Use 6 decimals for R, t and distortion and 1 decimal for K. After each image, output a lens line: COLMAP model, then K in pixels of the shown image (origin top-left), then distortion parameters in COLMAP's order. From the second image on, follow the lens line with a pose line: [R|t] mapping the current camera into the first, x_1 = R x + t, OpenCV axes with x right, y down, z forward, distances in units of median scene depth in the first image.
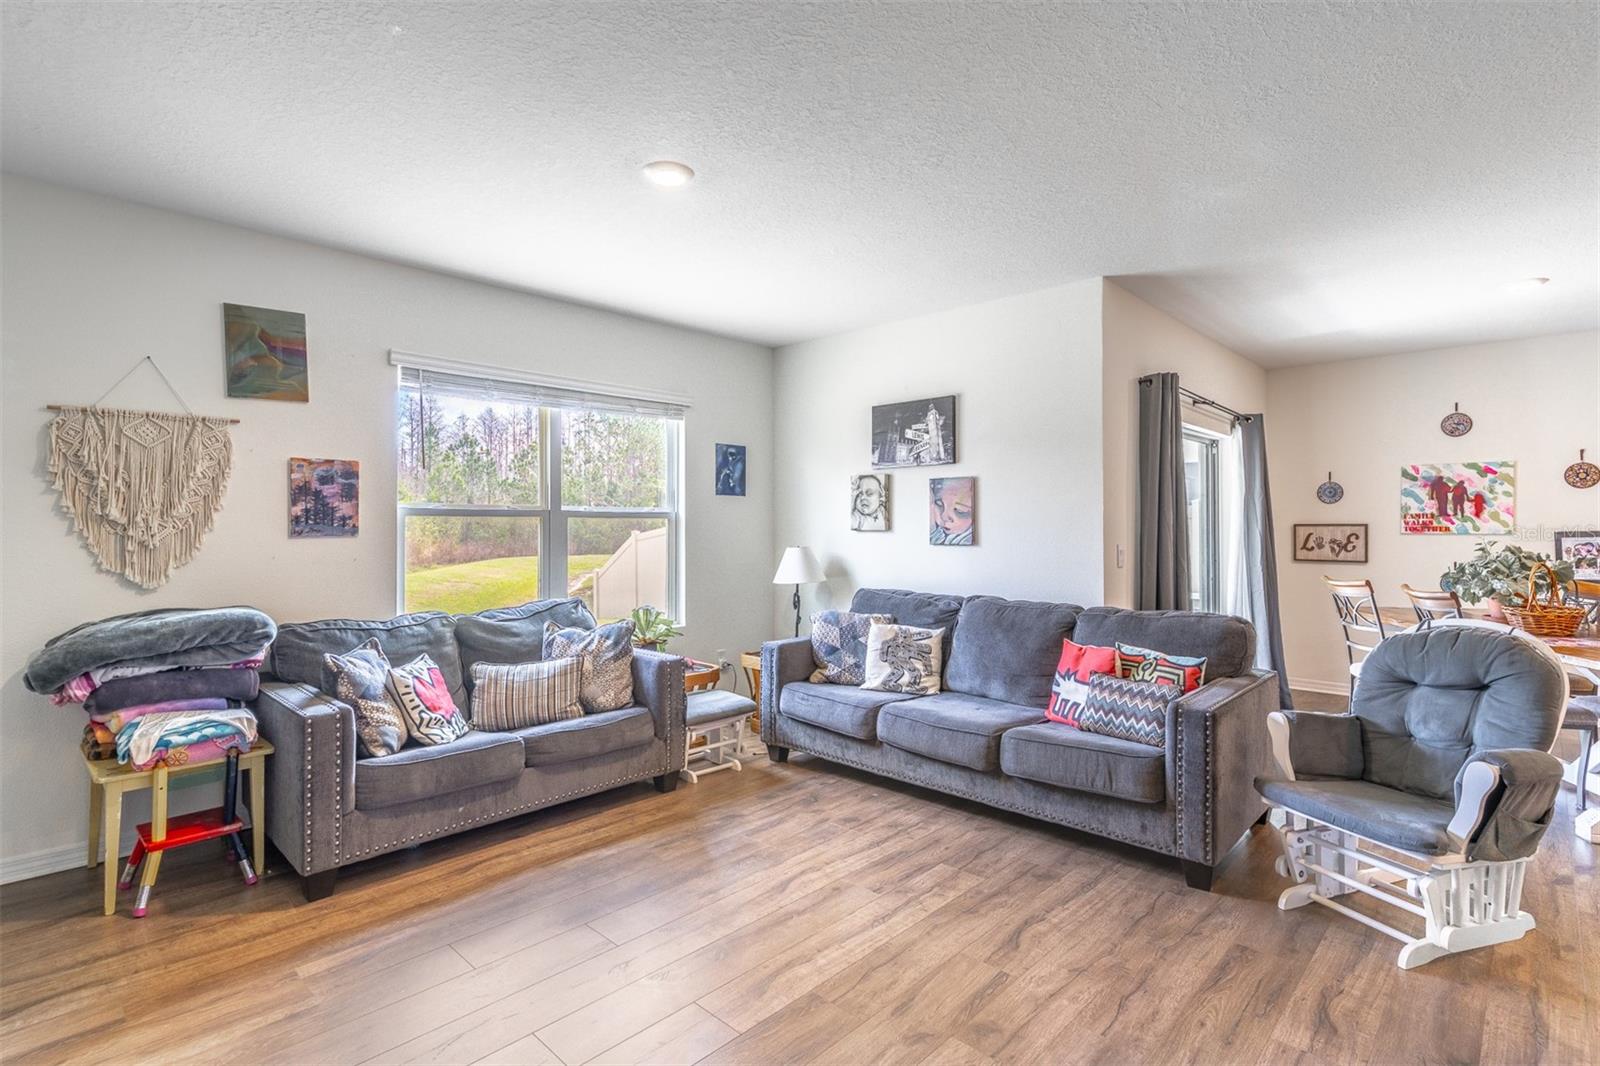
lens RADIAL K [[766.1, 0, 796.4], [0, 766.1, 523.0], [0, 0, 1]] dist [0.000938, 0.000352]
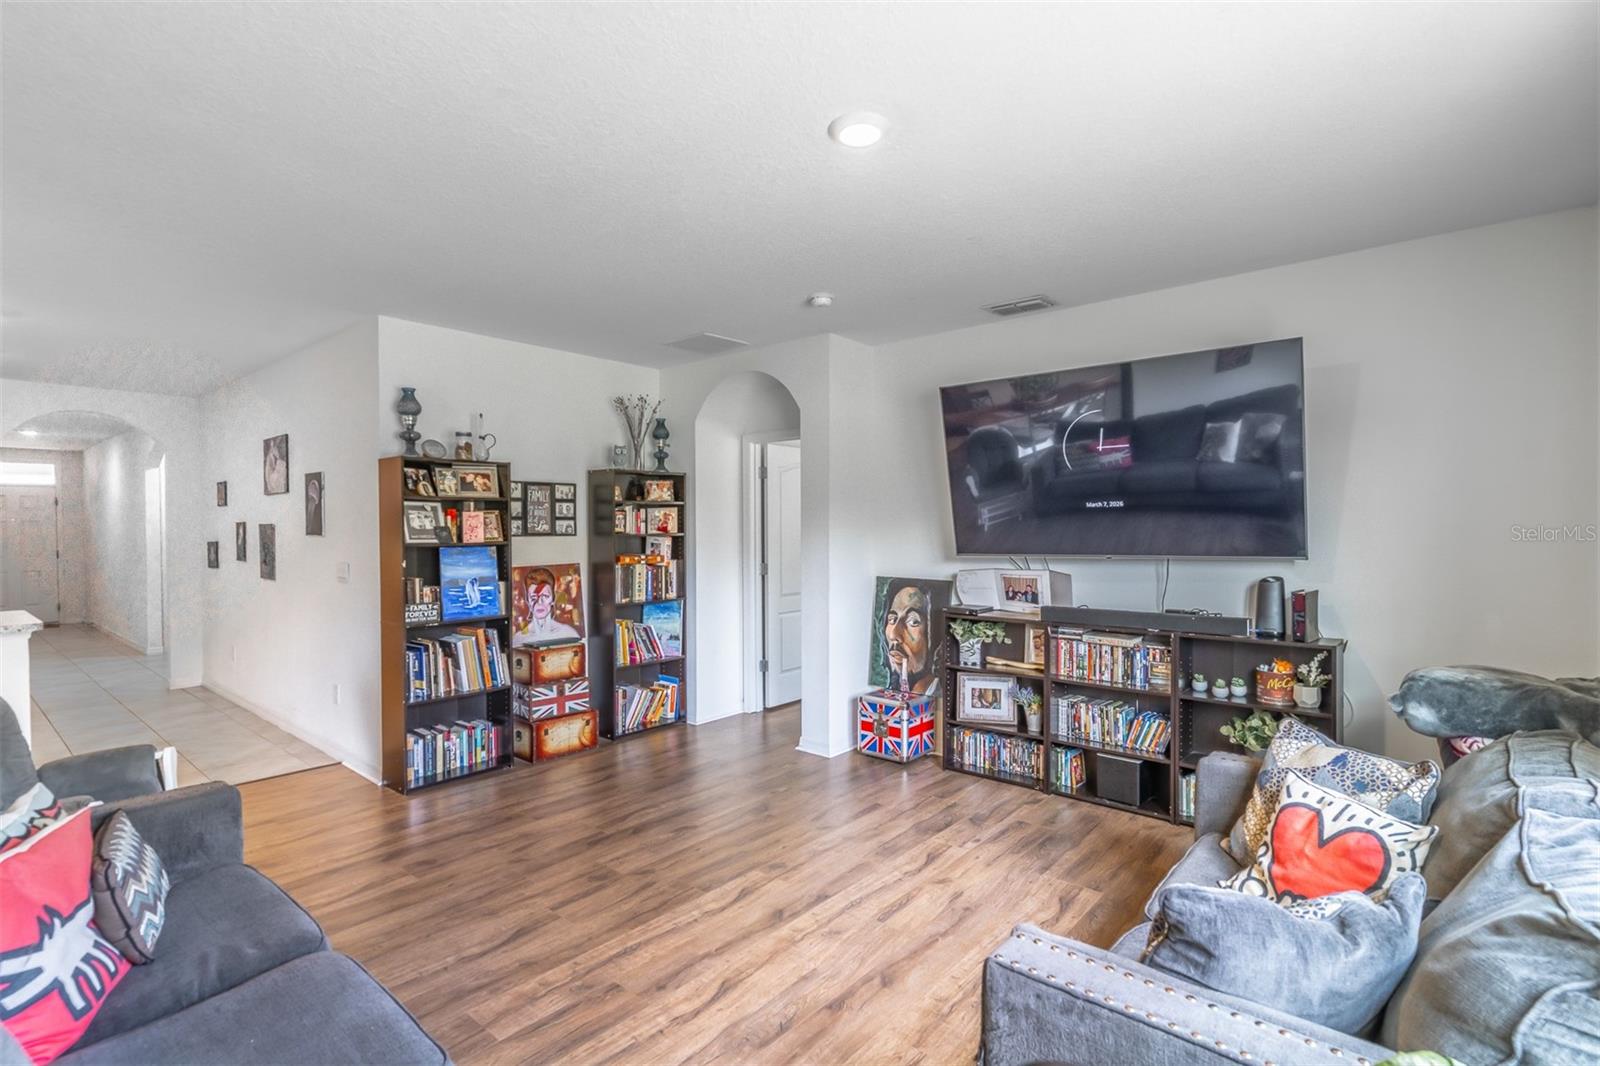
lens RADIAL K [[766.1, 0, 801.6], [0, 766.1, 535.0], [0, 0, 1]] dist [0.000938, 0.000352]
pose [[-0.998603, 0.004247, -0.052678, -0.037547], [0.003954, 0.999976, 0.005678, -0.019068], [0.052701, 0.005462, -0.998595, 1.128283]]
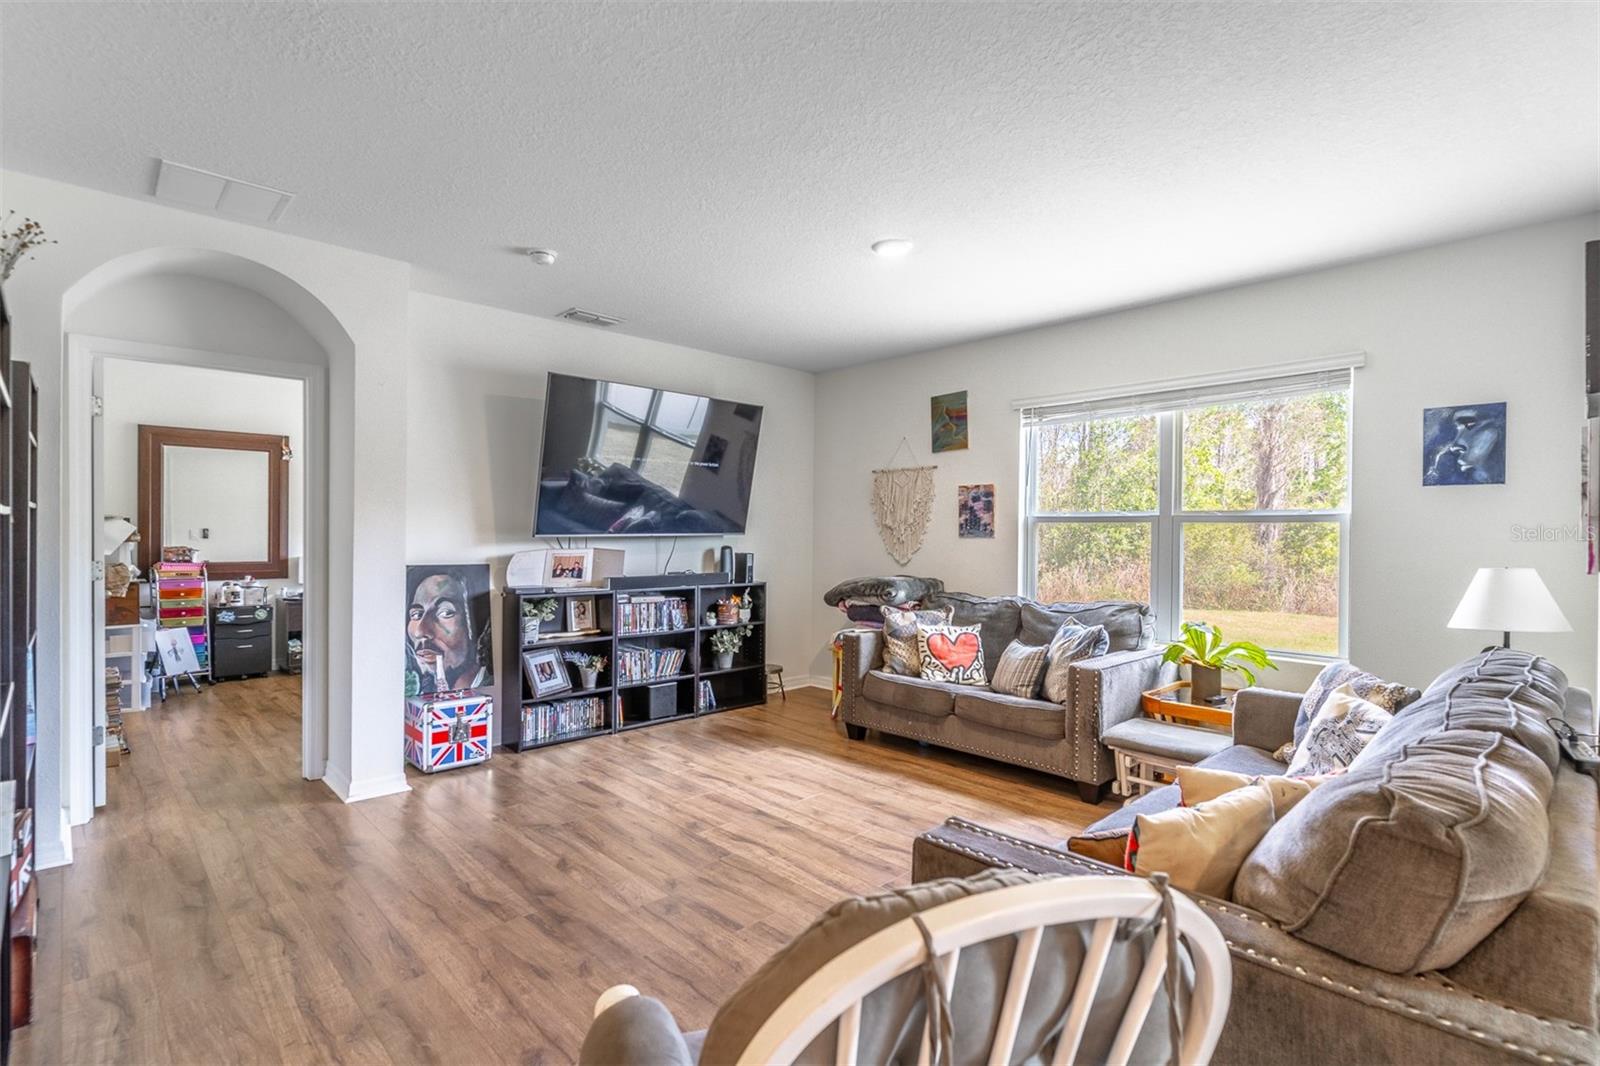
lens RADIAL K [[766.1, 0, 793.3], [0, 766.1, 536.7], [0, 0, 1]] dist [0.000938, 0.000352]
pose [[-0.047528, 0.008209, -0.998836, 0.680605], [-0.002491, 0.999962, 0.008337, 0.003856], [0.998867, 0.002884, -0.047506, 0.557078]]
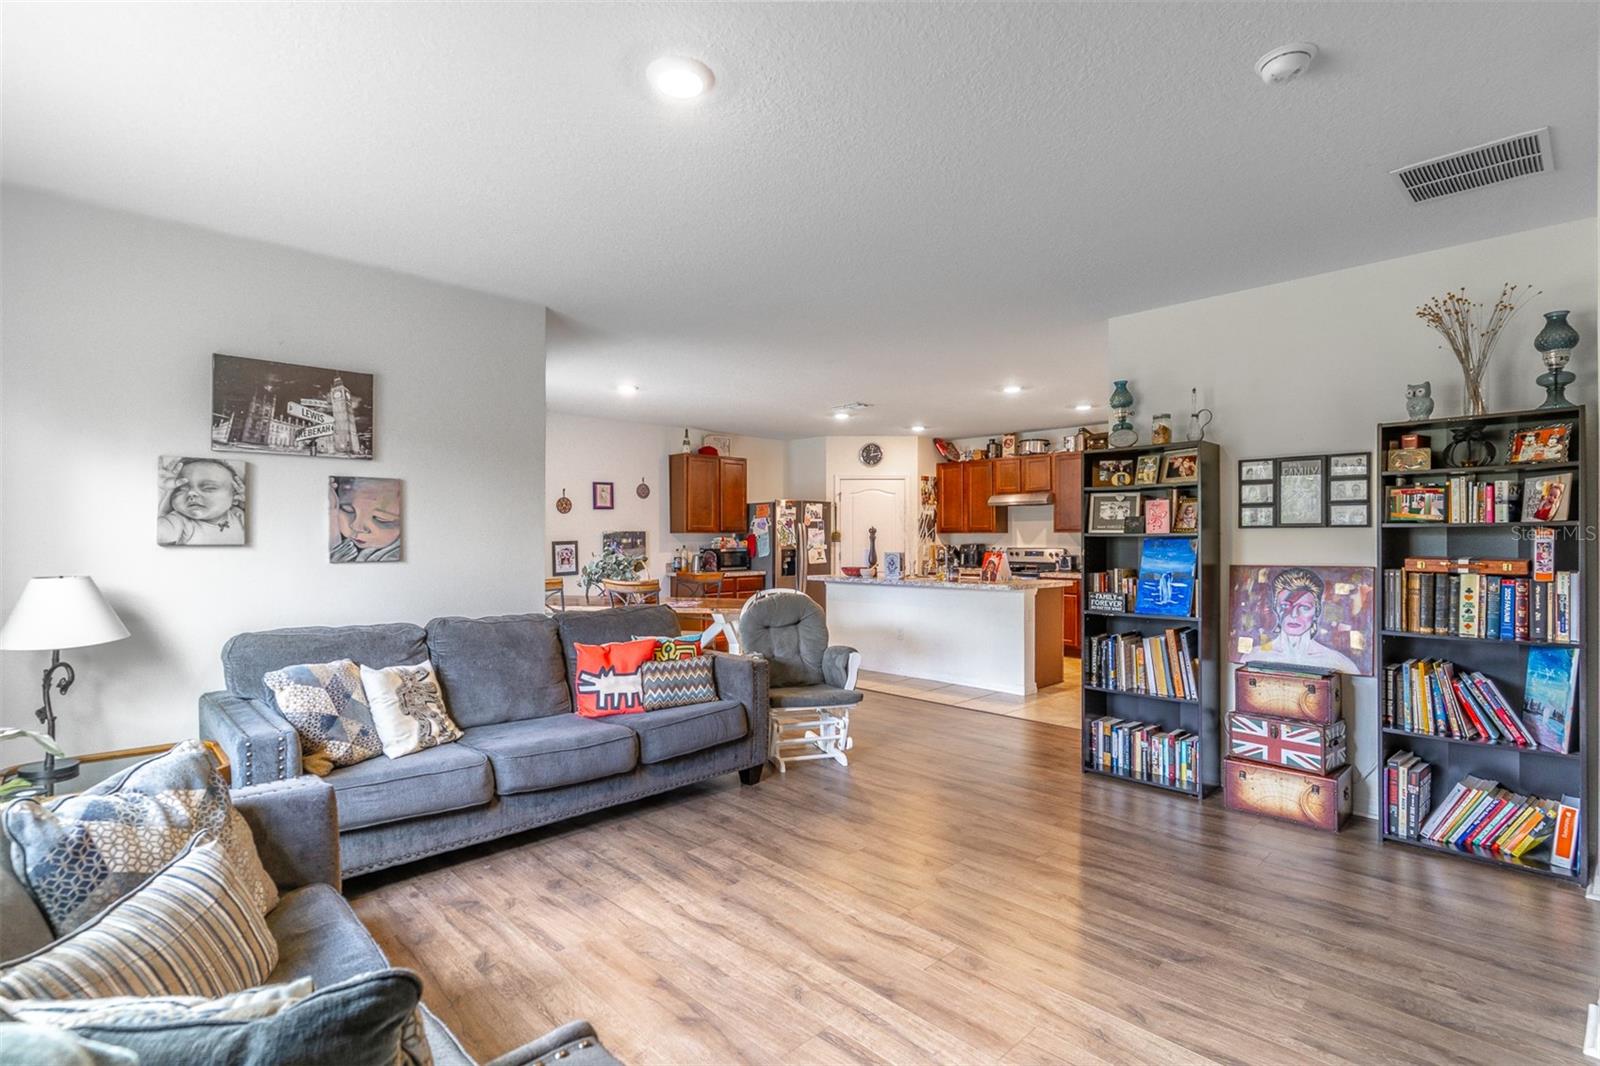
lens RADIAL K [[766.1, 0, 792.6], [0, 766.1, 535.9], [0, 0, 1]] dist [0.000938, 0.000352]
pose [[0.043846, 0.001884, 0.999037, -0.577287], [-0.005299, 0.999985, -0.001653, 0.000752], [-0.999024, -0.005221, 0.043855, 0.527977]]
